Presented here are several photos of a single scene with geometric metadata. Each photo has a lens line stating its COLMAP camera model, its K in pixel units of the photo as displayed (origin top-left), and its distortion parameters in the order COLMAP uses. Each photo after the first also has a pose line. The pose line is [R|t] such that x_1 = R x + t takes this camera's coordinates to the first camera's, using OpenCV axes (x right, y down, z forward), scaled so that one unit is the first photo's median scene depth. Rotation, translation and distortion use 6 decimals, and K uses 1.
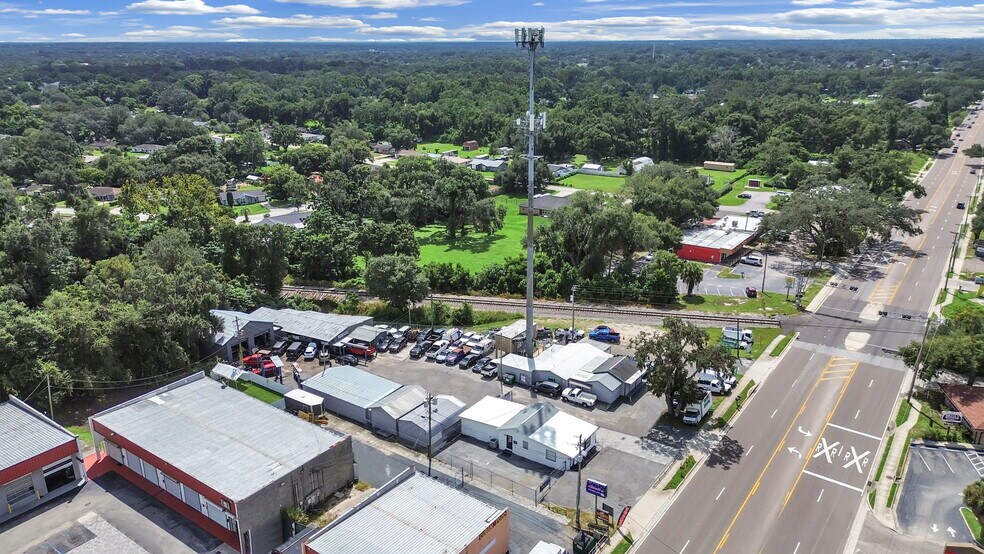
lens RADIAL K [[694.8, 0, 490.7], [0, 694.8, 279.3], [0, 0, 1]] dist [0.078644, -0.086592]
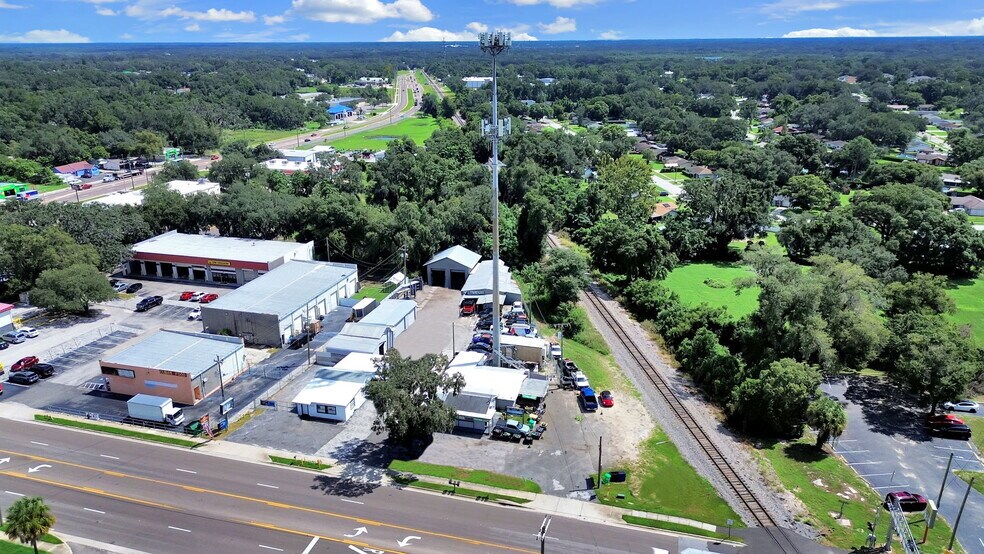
lens RADIAL K [[694.8, 0, 490.7], [0, 694.8, 279.3], [0, 0, 1]] dist [0.078644, -0.086592]
pose [[0.335927, 0.307208, -0.890380, 0.841482], [-0.299329, 0.931128, 0.208335, -0.194666], [0.893060, 0.196531, 0.404747, 0.541406]]
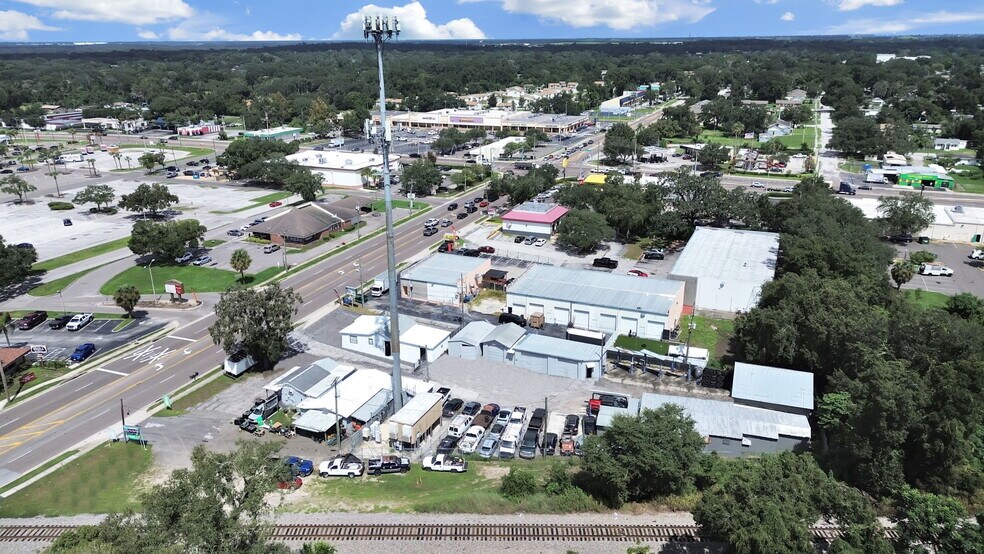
lens RADIAL K [[694.8, 0, 490.7], [0, 694.8, 279.3], [0, 0, 1]] dist [0.078644, -0.086592]
pose [[-0.975636, 0.080001, -0.204288, 0.103234], [-0.063217, 0.789144, 0.610946, -0.503481], [0.210089, 0.608975, -0.764861, 1.484729]]
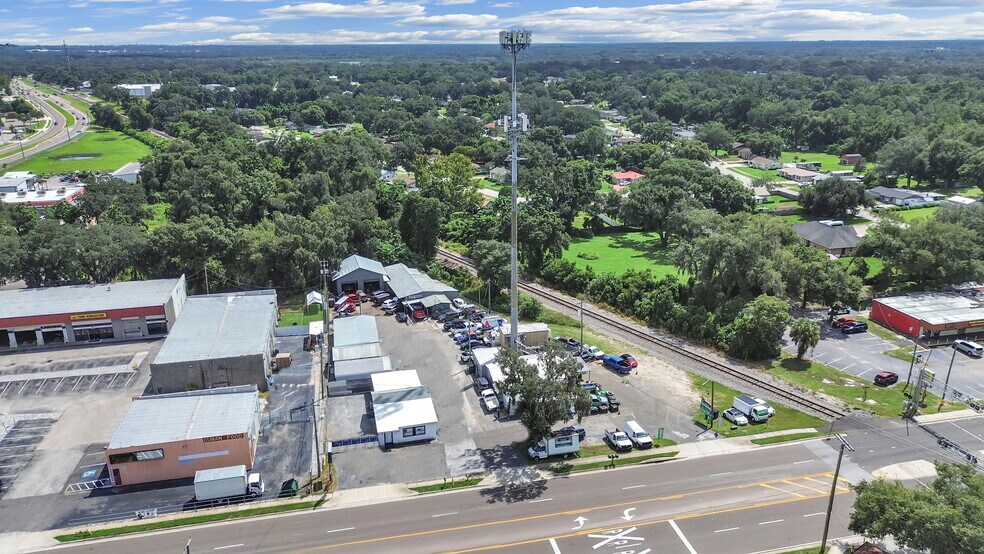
lens RADIAL K [[694.8, 0, 490.7], [0, 694.8, 279.3], [0, 0, 1]] dist [0.078644, -0.086592]
pose [[0.749895, 0.211476, -0.626845, 0.604203], [-0.210234, 0.974591, 0.077291, -0.064838], [0.627263, 0.073825, 0.775301, 0.179116]]
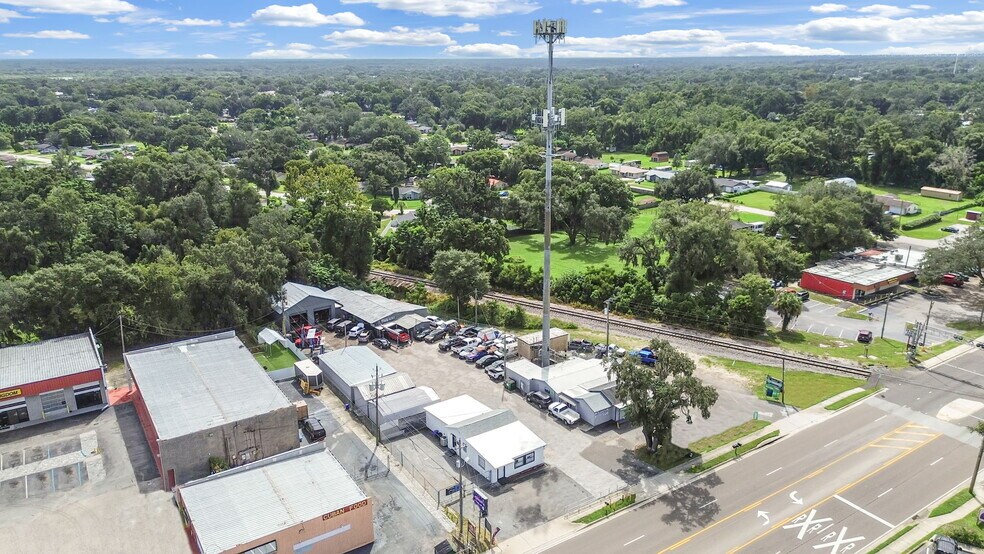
lens RADIAL K [[694.8, 0, 490.7], [0, 694.8, 279.3], [0, 0, 1]] dist [0.078644, -0.086592]
pose [[0.933949, 0.107892, -0.340733, 0.281162], [-0.114407, 0.993433, 0.000978, 0.001292], [0.338601, 0.038069, 0.940160, 0.070447]]
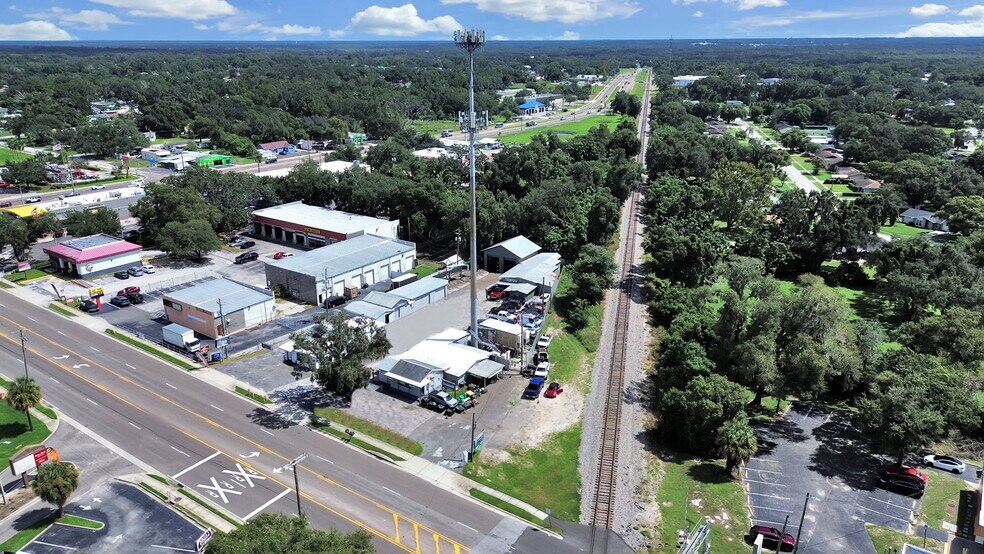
lens RADIAL K [[694.8, 0, 490.7], [0, 694.8, 279.3], [0, 0, 1]] dist [0.078644, -0.086592]
pose [[0.005102, 0.329415, -0.944172, 0.948470], [-0.321370, 0.894637, 0.310396, -0.292031], [0.946940, 0.301845, 0.110429, 0.832384]]
